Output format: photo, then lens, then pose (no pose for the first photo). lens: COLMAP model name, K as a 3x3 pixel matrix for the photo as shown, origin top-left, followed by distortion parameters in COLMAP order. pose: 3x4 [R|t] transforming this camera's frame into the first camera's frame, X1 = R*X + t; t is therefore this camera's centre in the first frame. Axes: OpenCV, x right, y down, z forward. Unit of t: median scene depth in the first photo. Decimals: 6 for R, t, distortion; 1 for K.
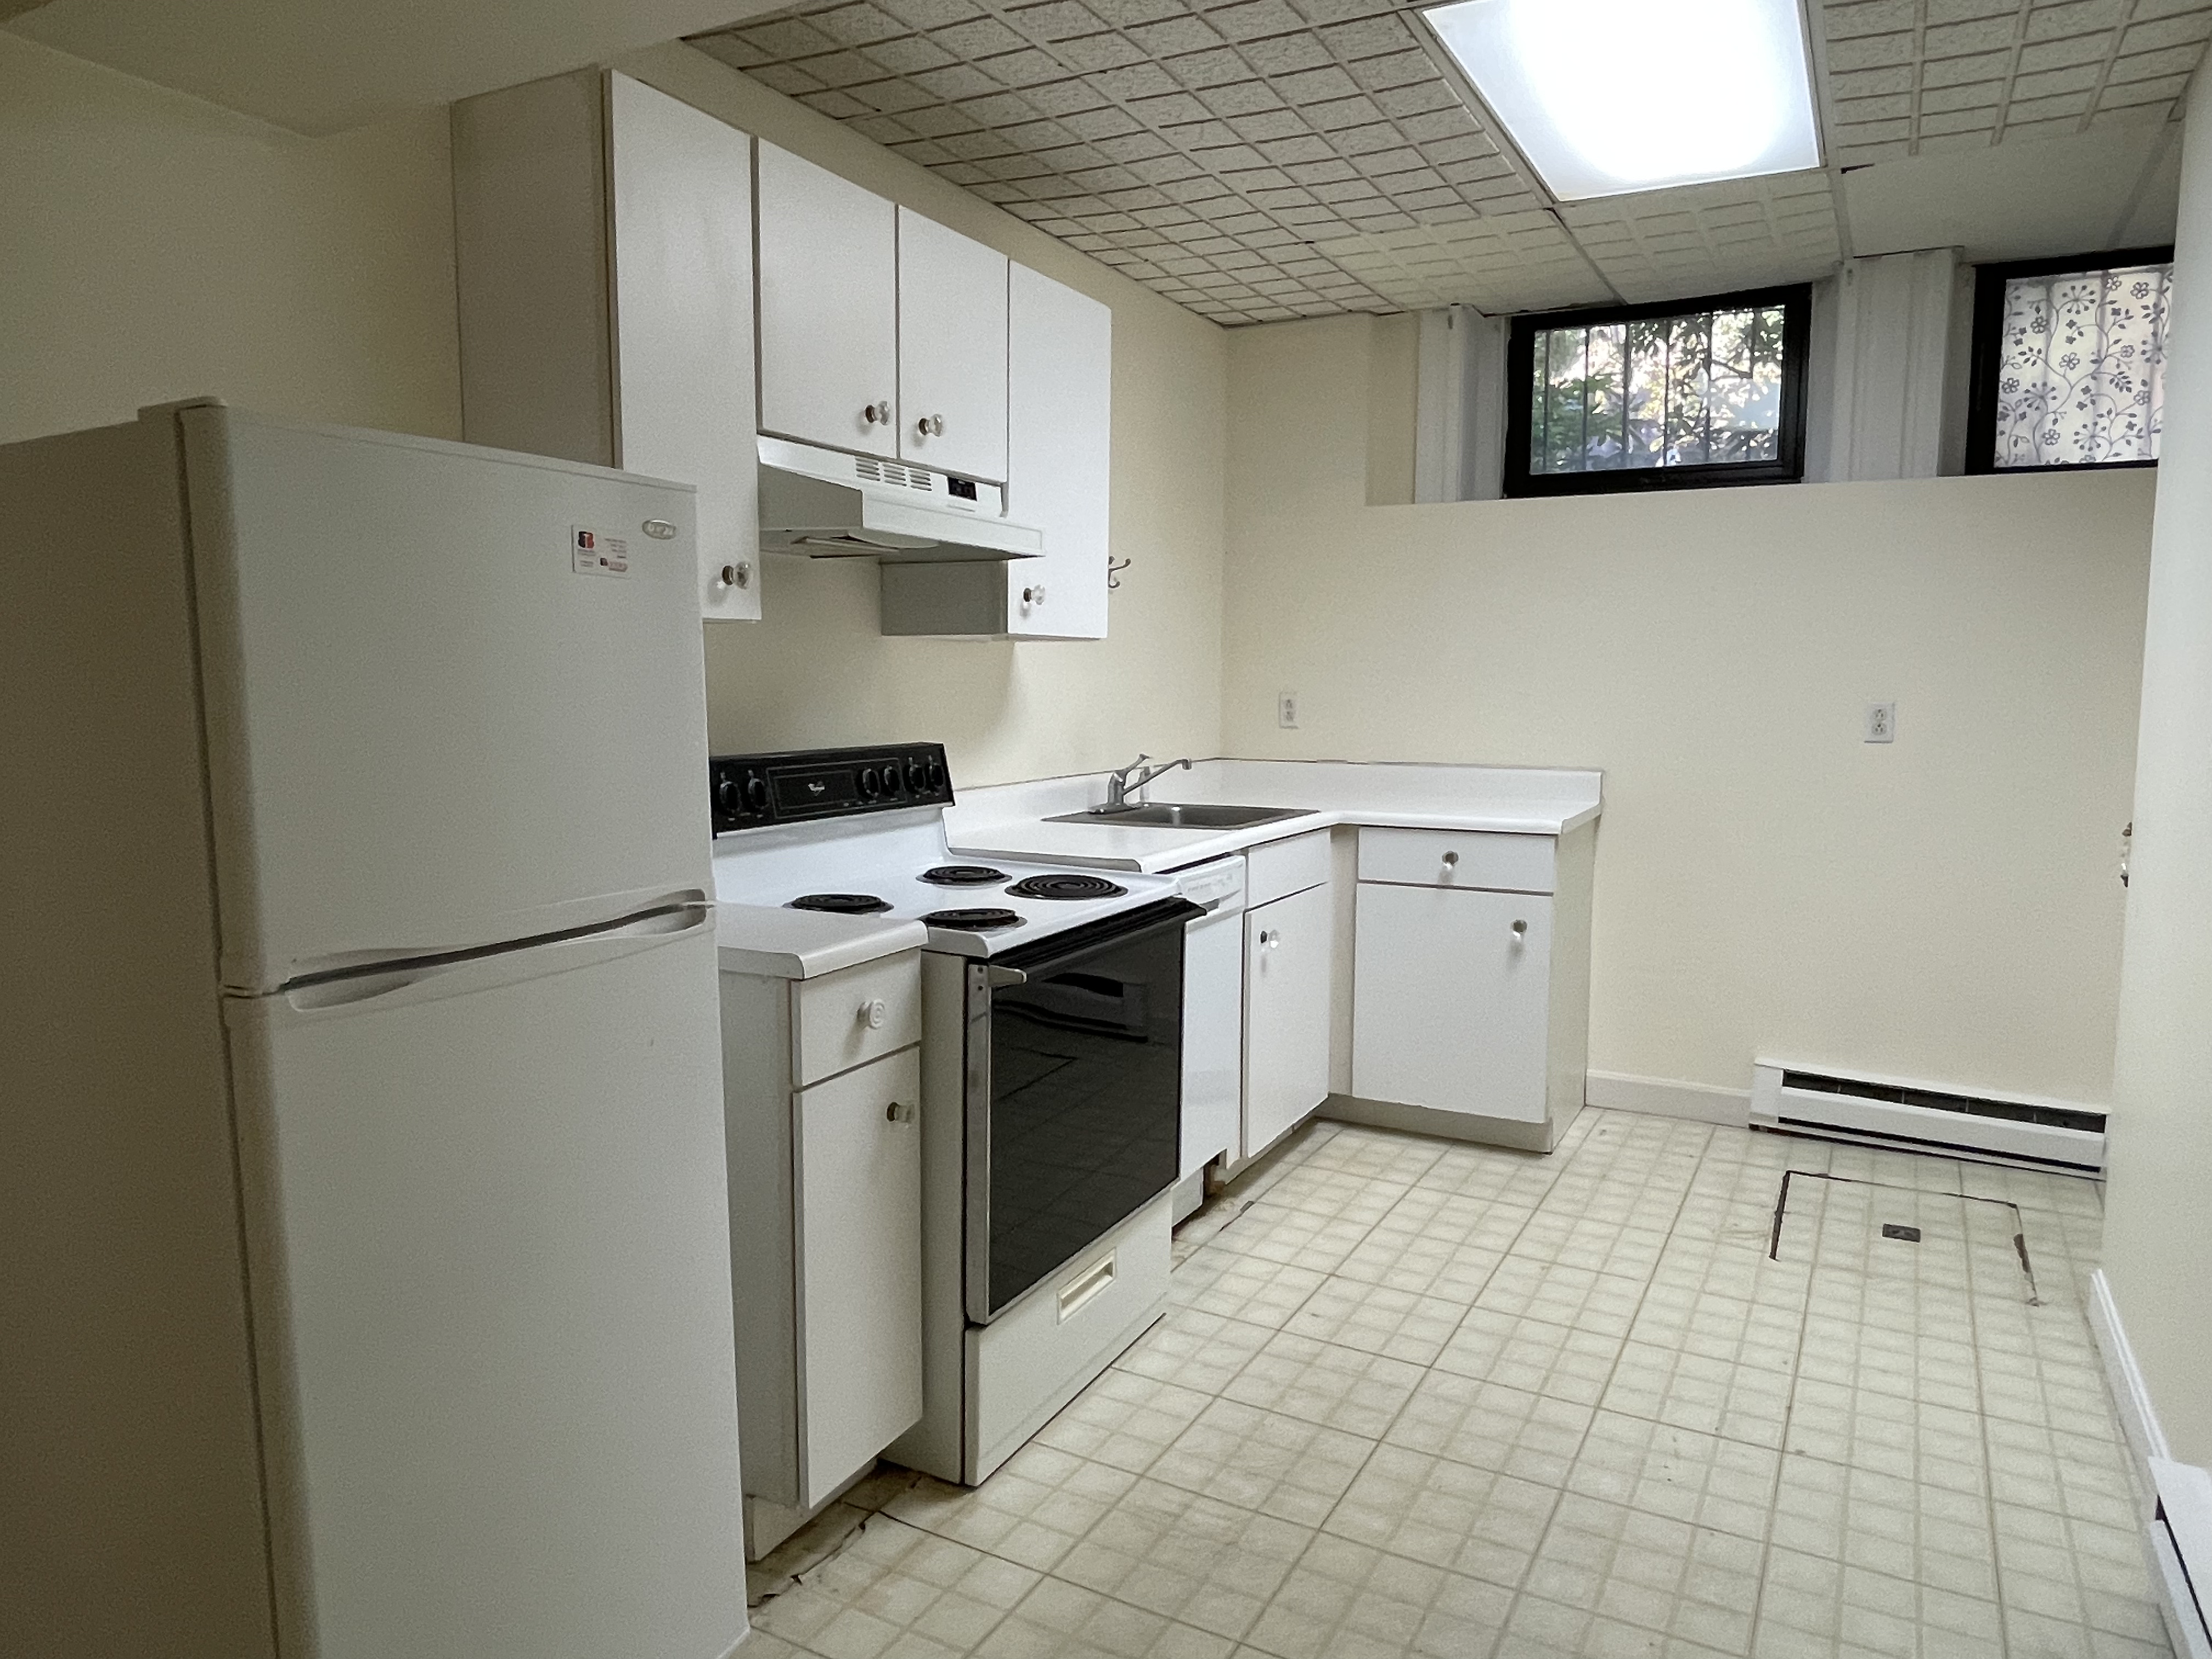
lens RADIAL K [[1476.0, 0, 1085.9], [0, 1476.0, 830.1], [0, 0, 1]] dist [-0.005122, 0.005313]
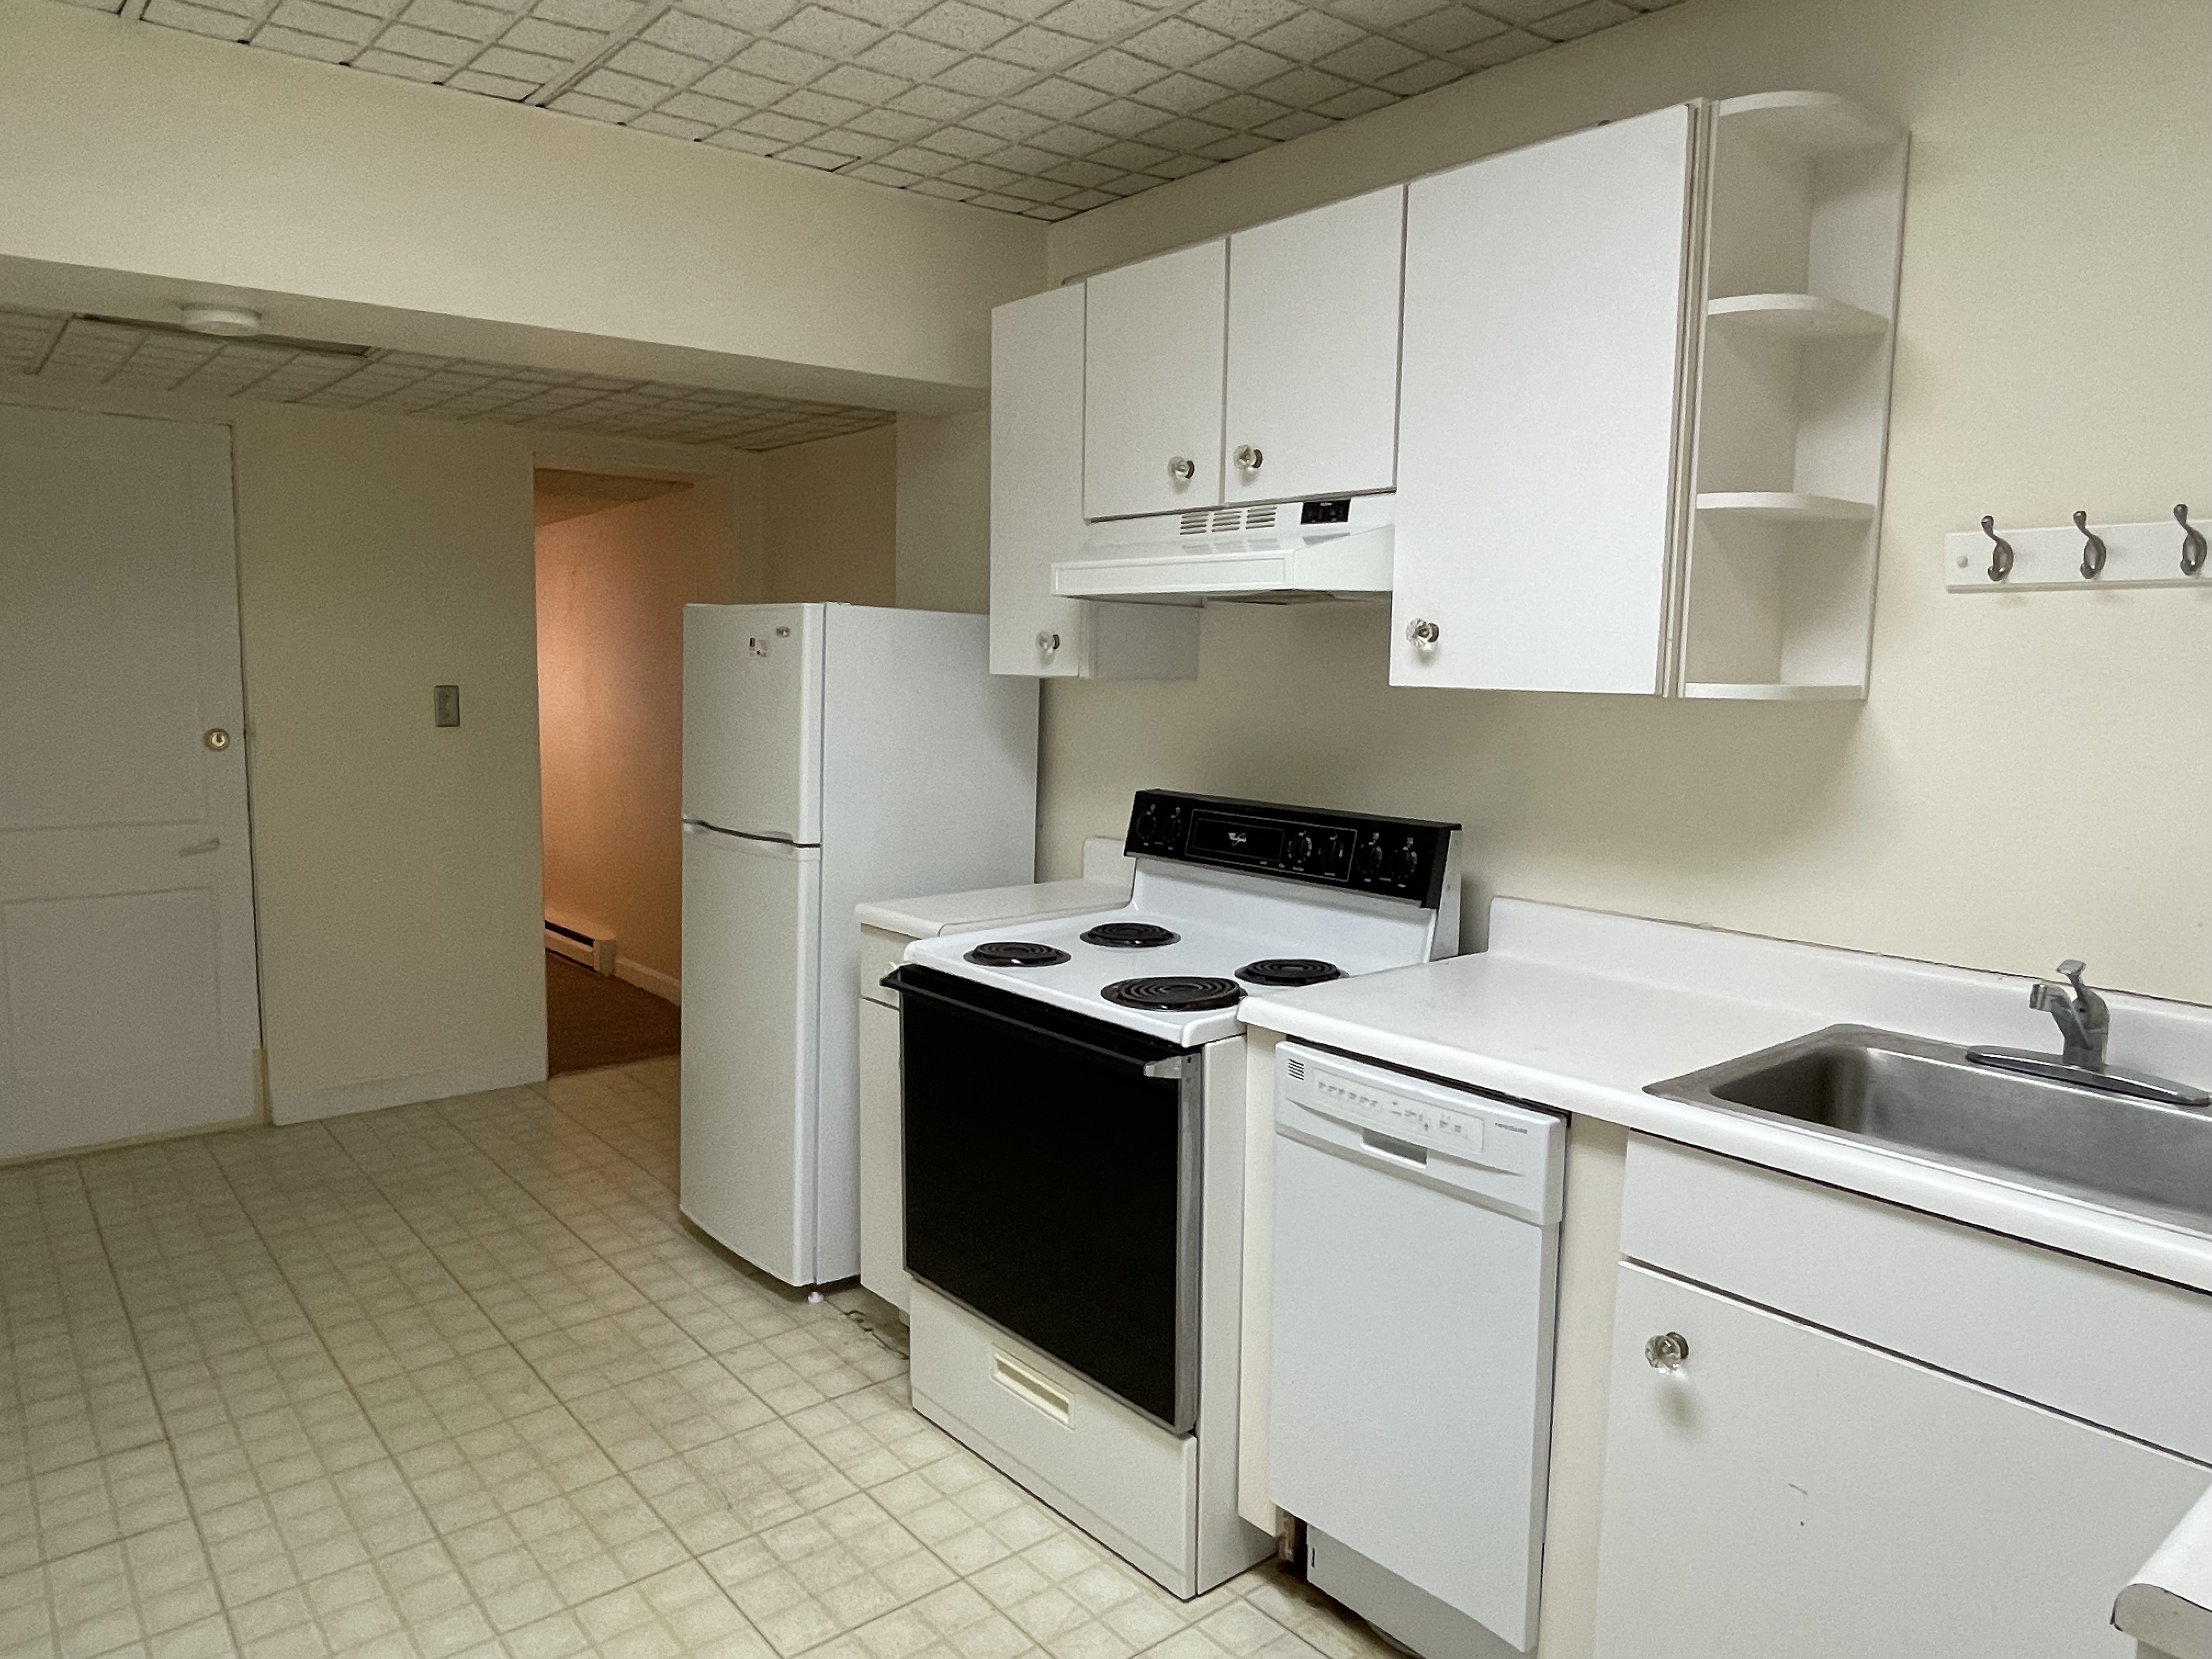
lens RADIAL K [[1476.0, 0, 1084.3], [0, 1476.0, 825.4], [0, 0, 1]] dist [-0.005122, 0.005313]
pose [[-0.386526, 0.094277, -0.917447, 0.828621], [-0.113036, 0.982419, 0.148576, -0.185460], [0.915325, 0.161133, -0.369074, 1.348449]]
